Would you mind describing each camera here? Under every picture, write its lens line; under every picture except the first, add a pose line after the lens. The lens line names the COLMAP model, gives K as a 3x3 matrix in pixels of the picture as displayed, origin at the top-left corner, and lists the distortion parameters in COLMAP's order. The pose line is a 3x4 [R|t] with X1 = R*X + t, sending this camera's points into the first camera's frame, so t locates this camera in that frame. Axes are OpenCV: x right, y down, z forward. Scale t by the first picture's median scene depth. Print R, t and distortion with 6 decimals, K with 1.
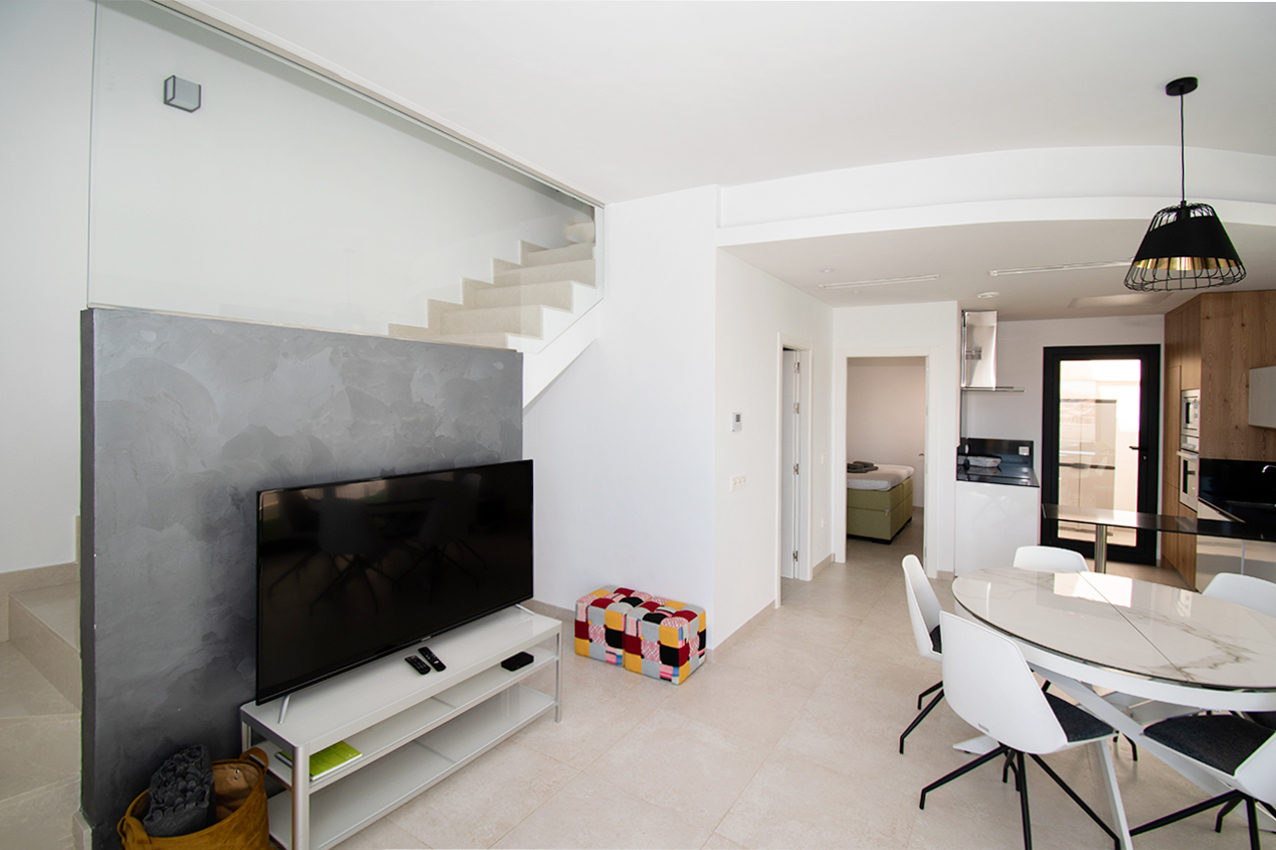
lens RADIAL K [[574.8, 0, 638.3], [0, 574.8, 398.0], [0, 0, 1]] dist [0.028569, -0.020919]
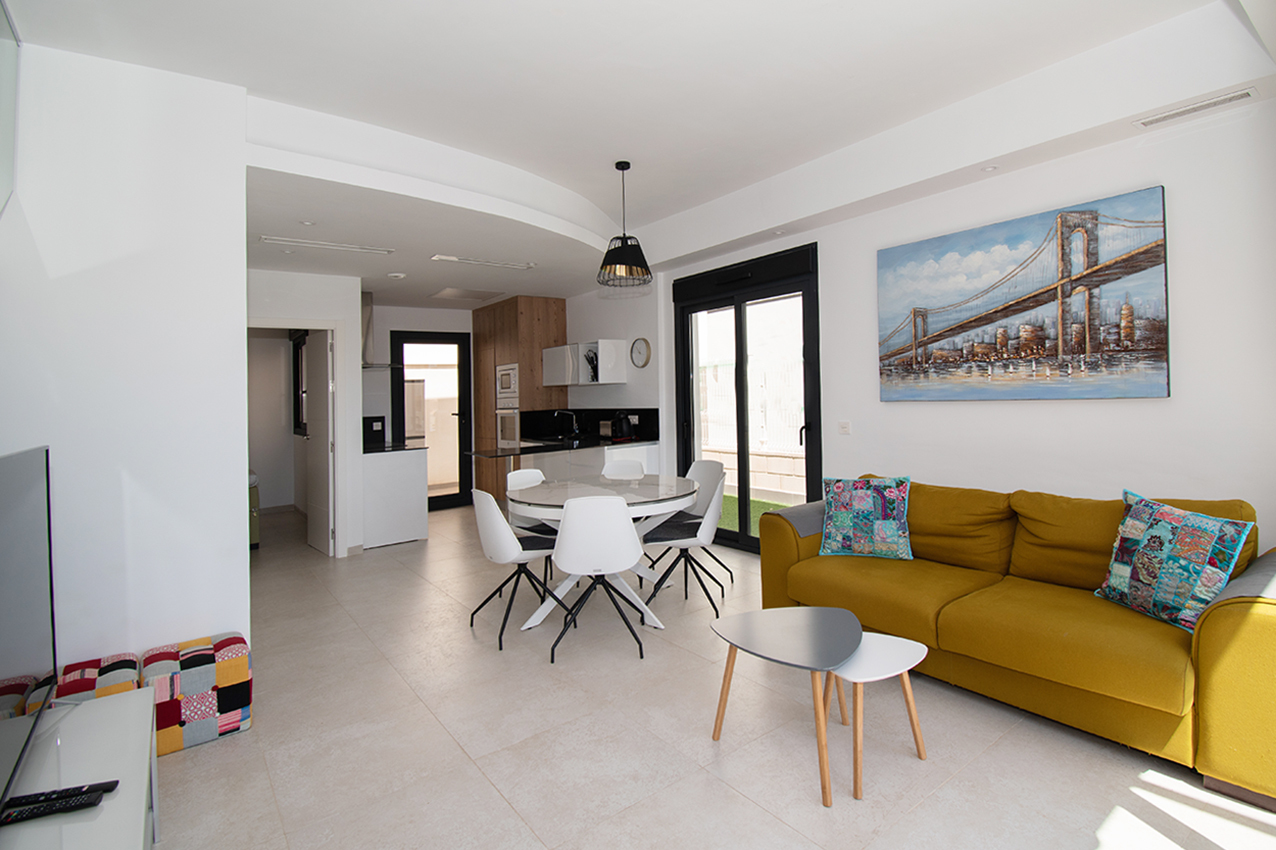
lens RADIAL K [[660.5, 0, 638.7], [0, 660.5, 389.3], [0, 0, 1]] dist [0.032293, -0.000008]
pose [[0.354330, -0.020541, 0.934895, -0.462845], [0.045616, 0.998948, 0.004659, 0.057537], [-0.934007, 0.040995, 0.354895, 0.156187]]
